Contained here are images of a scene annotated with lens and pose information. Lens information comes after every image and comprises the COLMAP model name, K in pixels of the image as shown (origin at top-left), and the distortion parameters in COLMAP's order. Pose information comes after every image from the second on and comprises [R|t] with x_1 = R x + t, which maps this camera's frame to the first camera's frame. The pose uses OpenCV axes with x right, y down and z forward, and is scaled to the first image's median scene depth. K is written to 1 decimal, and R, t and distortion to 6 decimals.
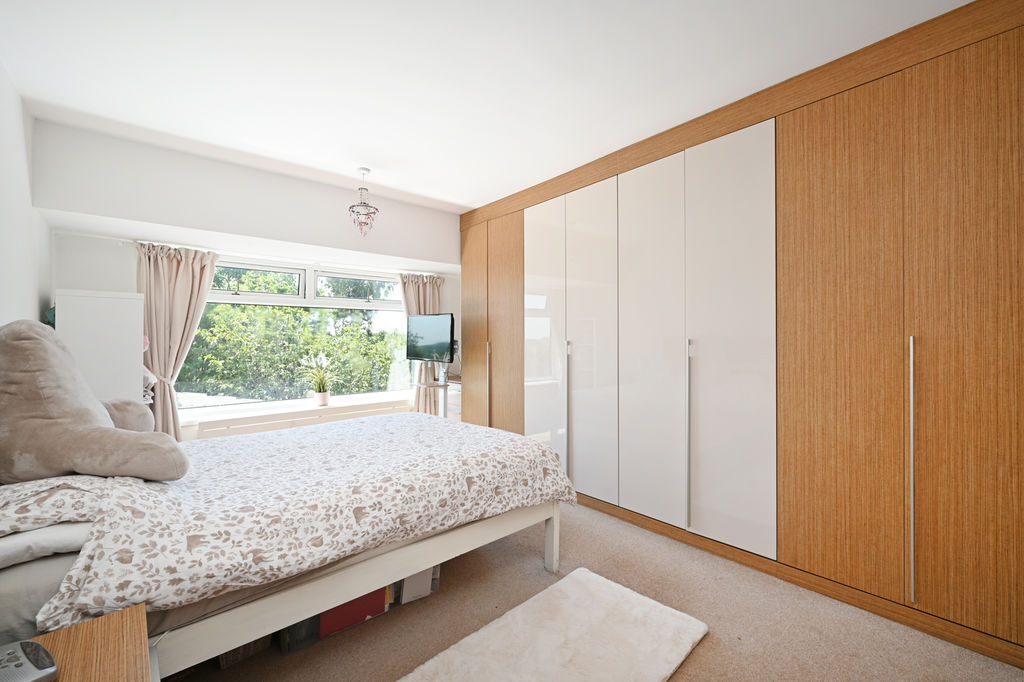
lens RADIAL K [[413.5, 0, 512.0], [0, 413.5, 341.0], [0, 0, 1]] dist [-0.014329, 0.000054]
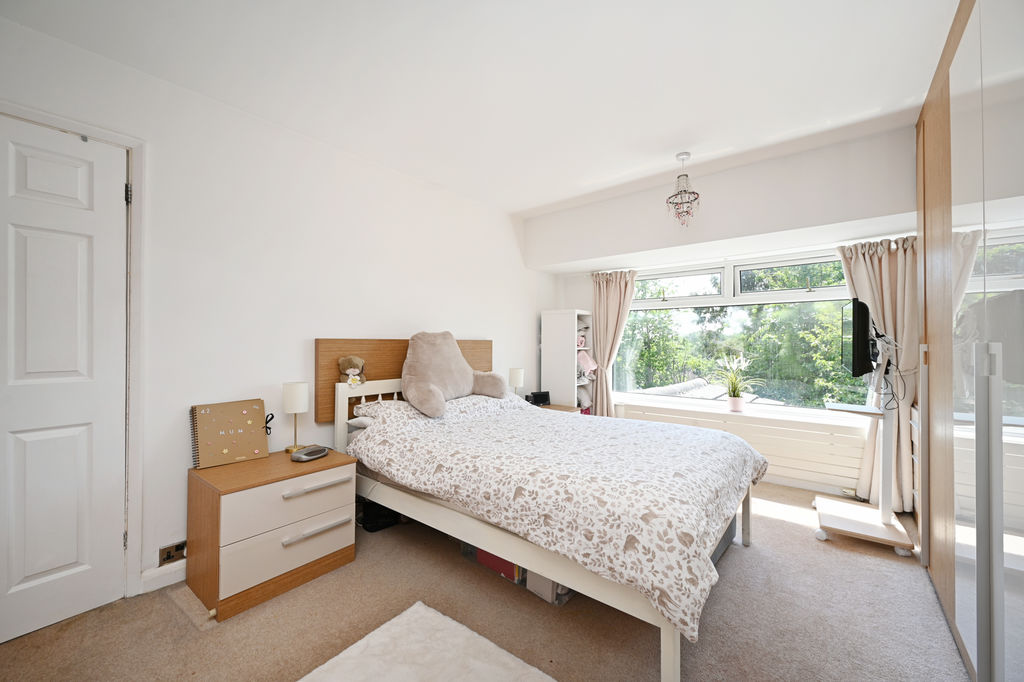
lens RADIAL K [[401.5, 0, 512.0], [0, 401.5, 341.0], [0, 0, 1]] dist [-0.001293, 0.000102]
pose [[0.167852, 0.002646, -0.985809, 0.760758], [-0.002861, 0.999993, 0.002197, -0.004136], [0.985808, 0.002452, 0.167859, 0.794461]]
